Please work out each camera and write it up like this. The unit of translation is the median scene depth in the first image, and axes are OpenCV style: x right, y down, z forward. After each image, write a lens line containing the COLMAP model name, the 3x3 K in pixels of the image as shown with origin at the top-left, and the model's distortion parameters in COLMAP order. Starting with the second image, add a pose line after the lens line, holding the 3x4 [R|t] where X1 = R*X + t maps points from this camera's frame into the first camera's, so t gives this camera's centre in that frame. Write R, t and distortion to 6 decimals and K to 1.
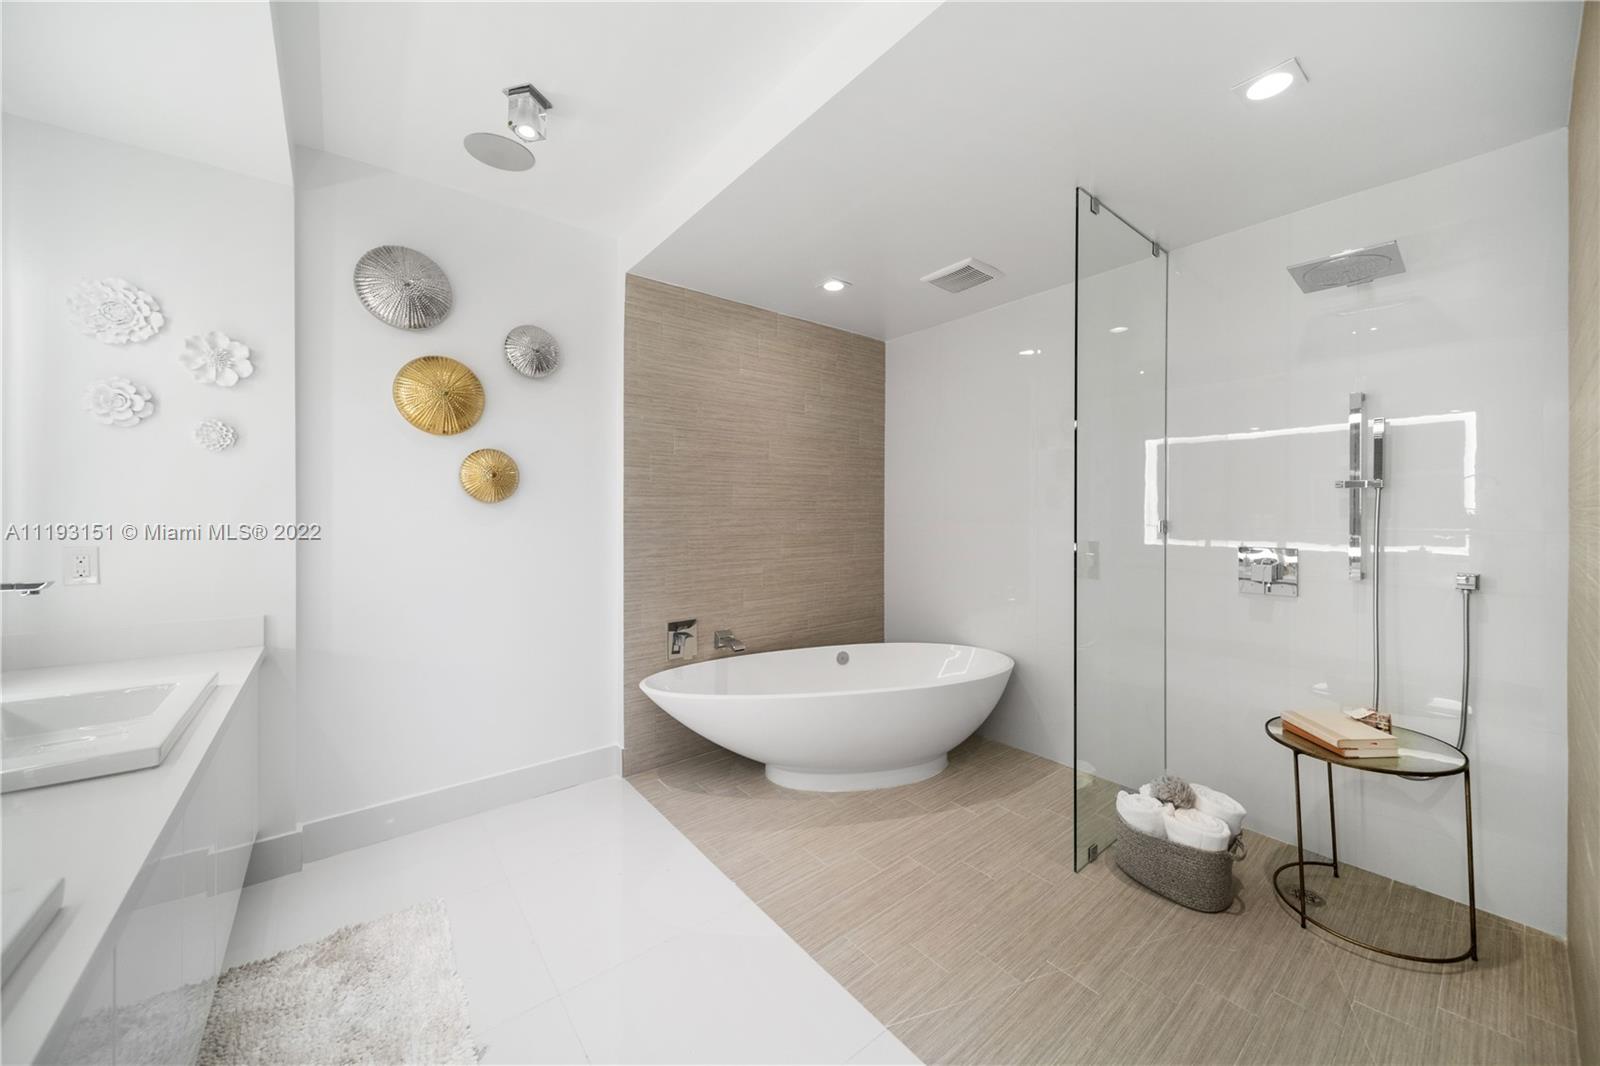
lens RADIAL K [[586.3, 0, 808.4], [0, 586.3, 512.1], [0, 0, 1]] dist [0.001255, -0.000398]
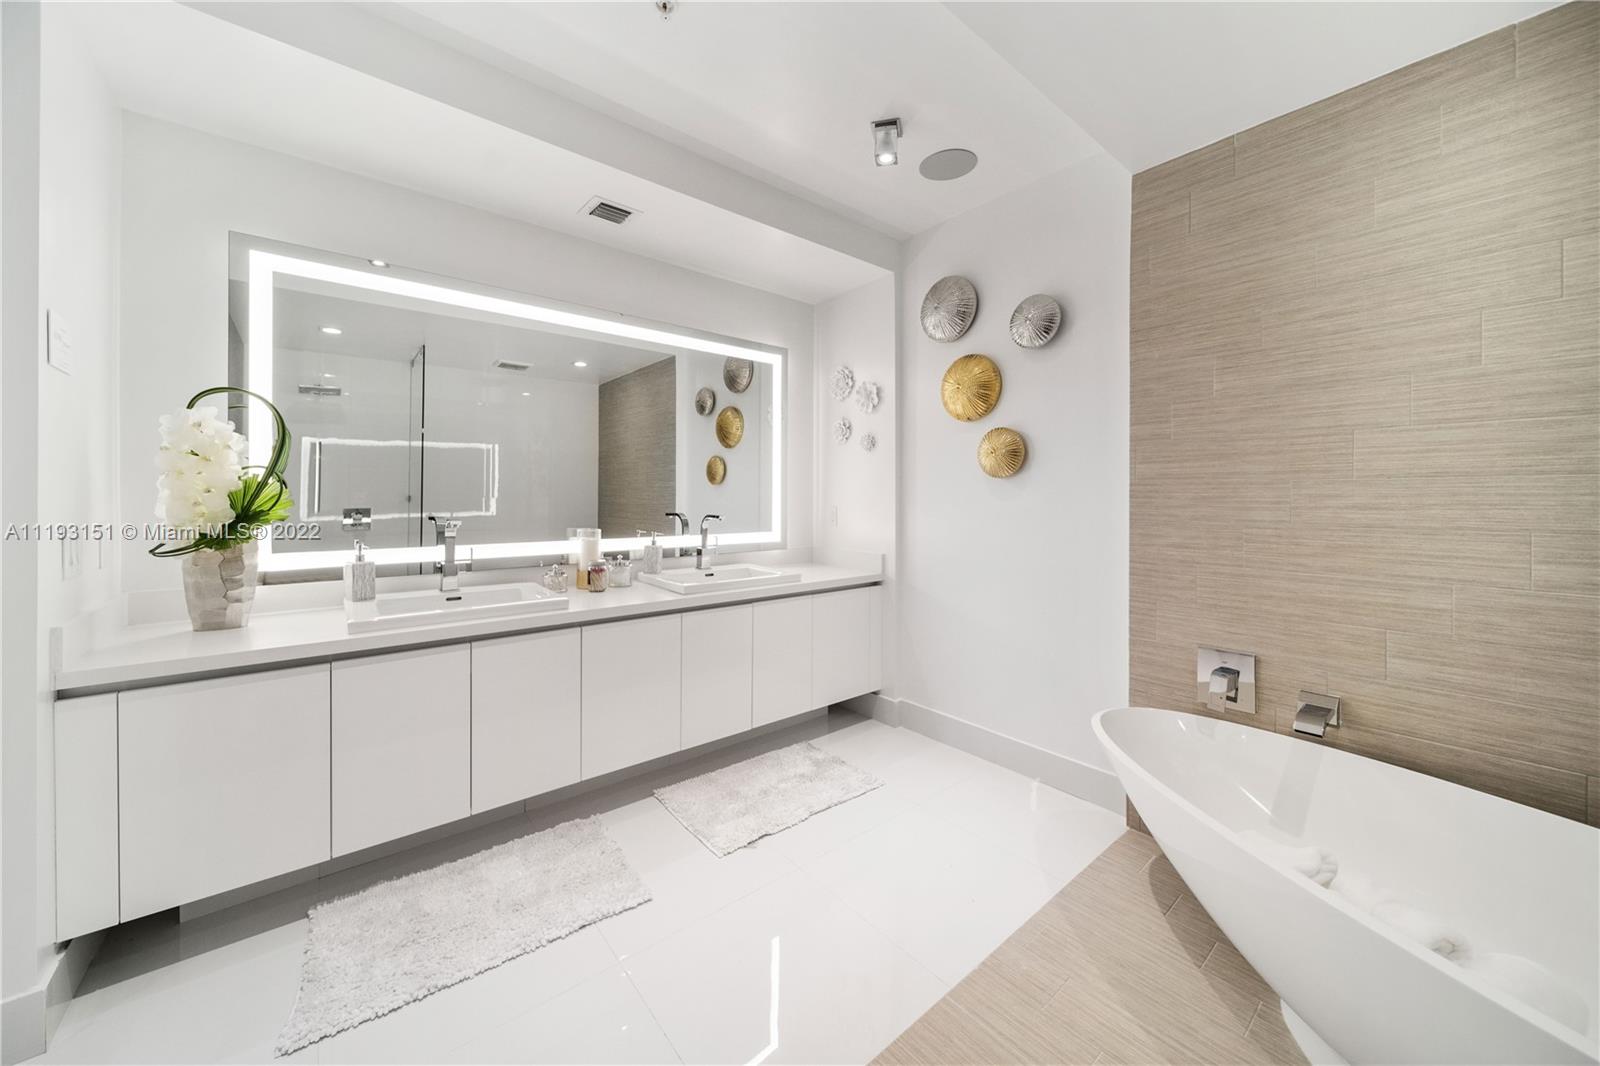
lens RADIAL K [[586.3, 0, 797.7], [0, 586.3, 496.0], [0, 0, 1]] dist [0.001255, -0.000398]
pose [[-0.011152, -0.001762, -0.999936, 0.484595], [-0.003002, 0.999994, -0.001728, 0.018266], [0.999933, 0.002983, -0.011157, 0.589163]]
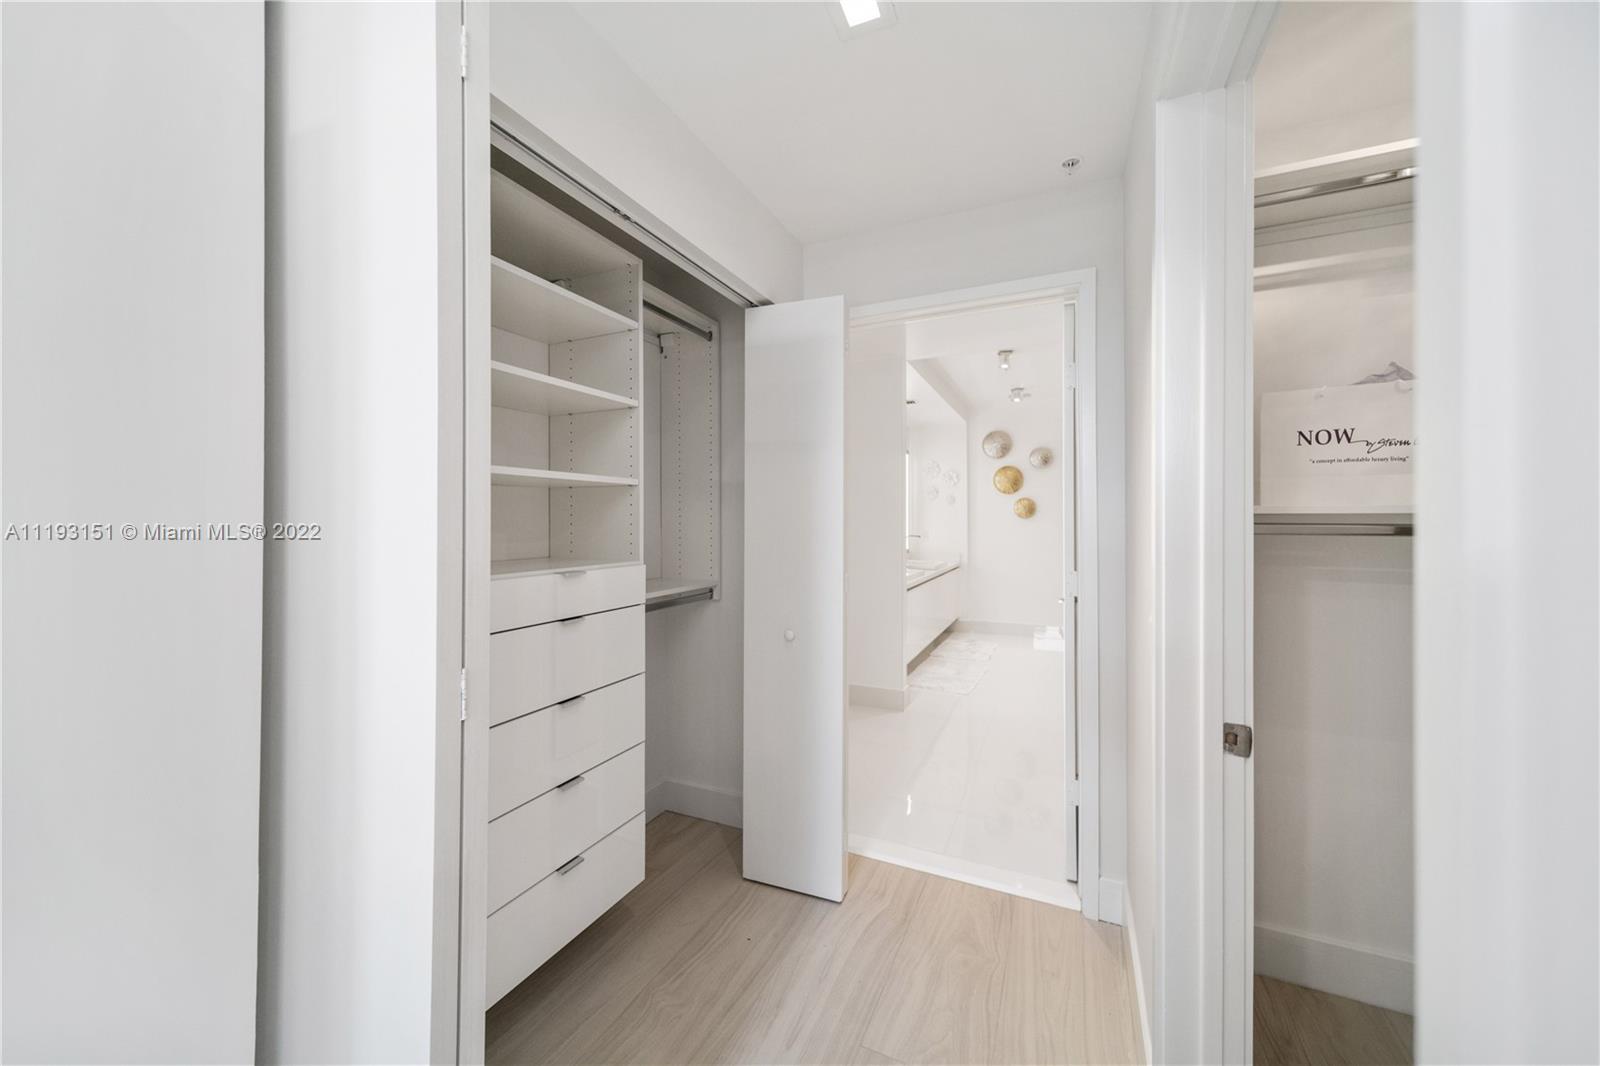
lens RADIAL K [[586.3, 0, 800.7], [0, 586.3, 512.6], [0, 0, 1]] dist [0.001255, -0.000398]
pose [[0.448706, -0.004612, -0.893667, 1.240266], [0.000578, 0.999988, -0.004870, -0.027819], [0.893679, 0.001668, 0.448704, -0.984351]]
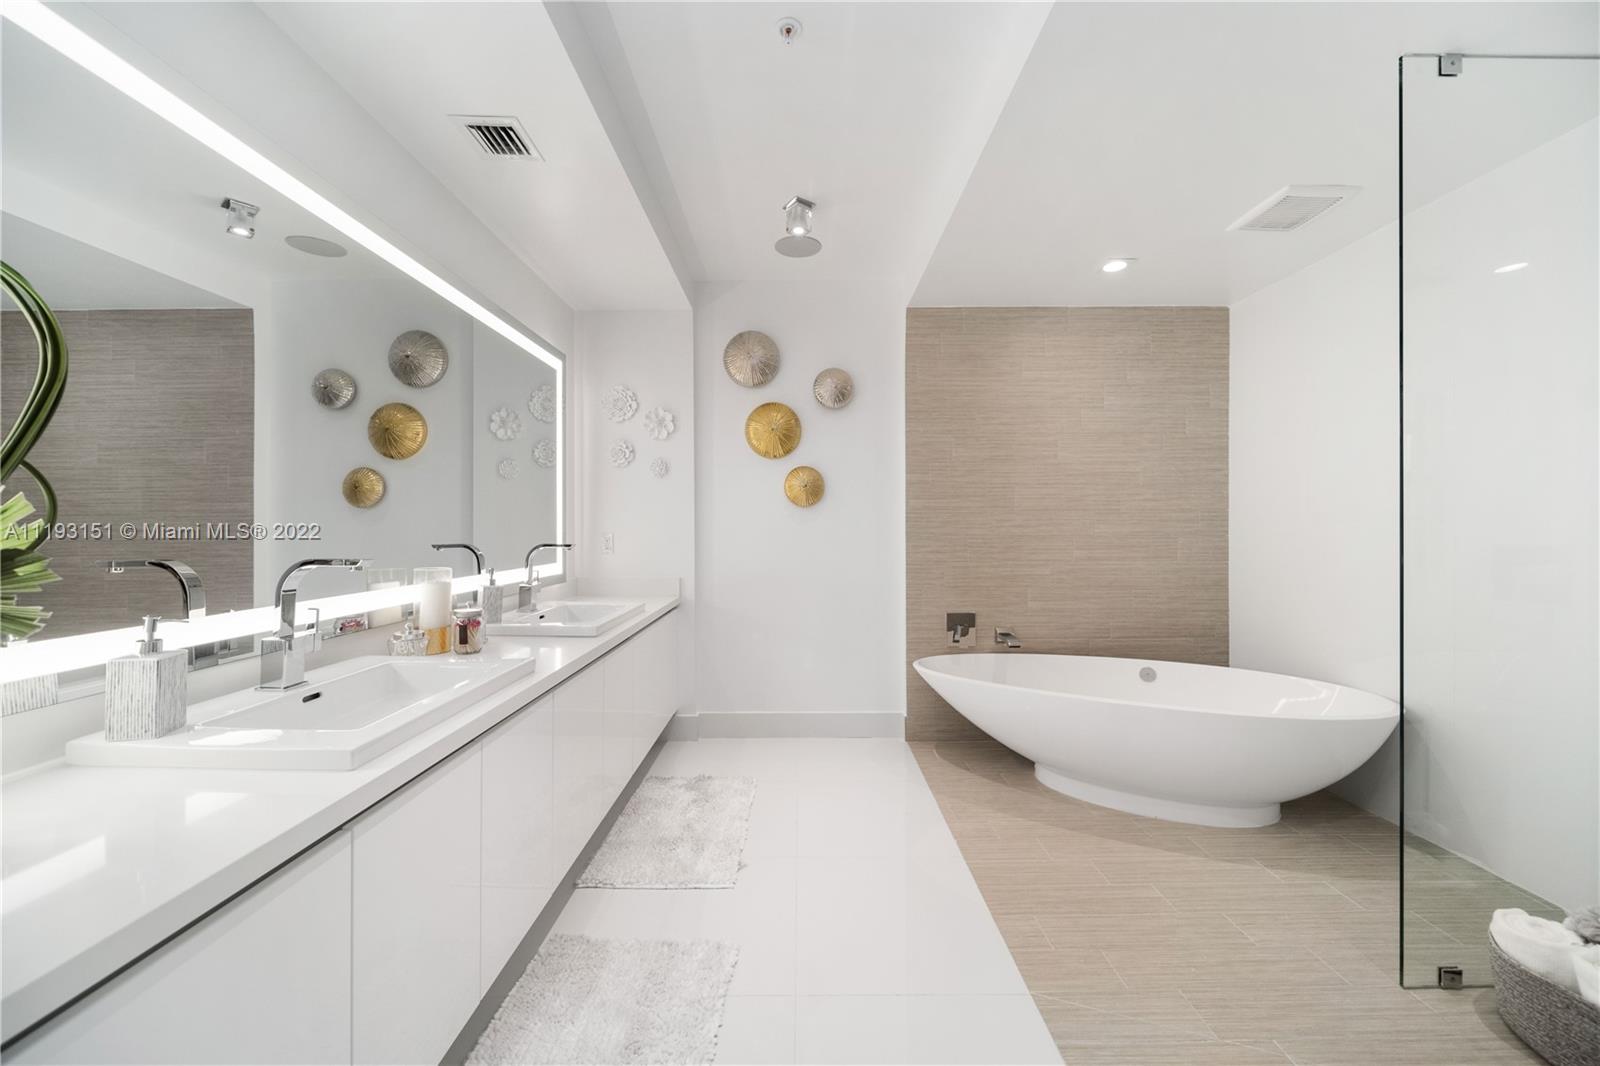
lens RADIAL K [[586.3, 0, 797.0], [0, 586.3, 524.0], [0, 0, 1]] dist [0.001255, -0.000398]
pose [[0.773907, -0.005612, -0.633274, 0.264768], [0.003463, 0.999983, -0.004629, 0.027226], [0.633290, 0.001390, 0.773914, -0.038892]]
